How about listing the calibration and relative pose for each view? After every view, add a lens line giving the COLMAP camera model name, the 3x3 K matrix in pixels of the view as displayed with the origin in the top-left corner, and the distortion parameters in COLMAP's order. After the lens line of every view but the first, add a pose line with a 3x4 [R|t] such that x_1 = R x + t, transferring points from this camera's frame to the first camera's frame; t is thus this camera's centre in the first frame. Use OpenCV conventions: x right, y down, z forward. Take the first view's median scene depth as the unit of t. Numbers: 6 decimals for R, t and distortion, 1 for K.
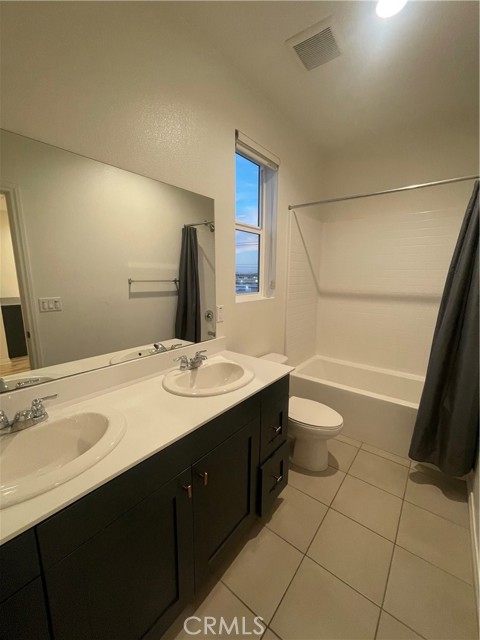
lens RADIAL K [[257.7, 0, 240.0], [0, 257.7, 320.0], [0, 0, 1]] dist [0.000812, 0.000402]
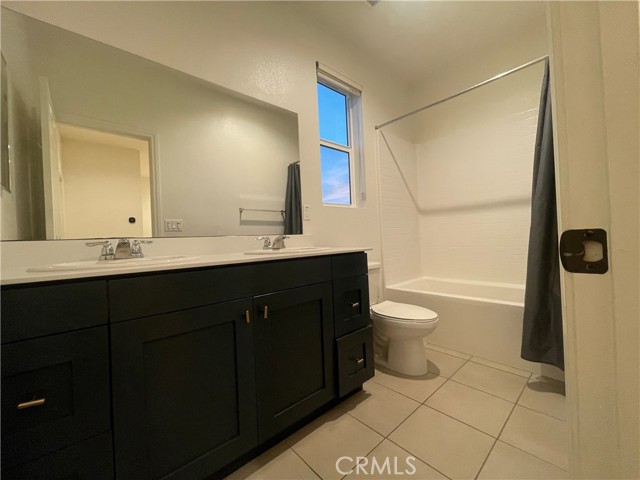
lens RADIAL K [[260.5, 0, 320.0], [0, 260.5, 240.0], [0, 0, 1]] dist [0.000089, -0.000172]
pose [[0.983834, -0.048455, -0.172404, 0.133200], [0.017532, 0.984136, -0.176550, 0.234637], [0.178224, 0.170673, 0.969075, -0.029006]]
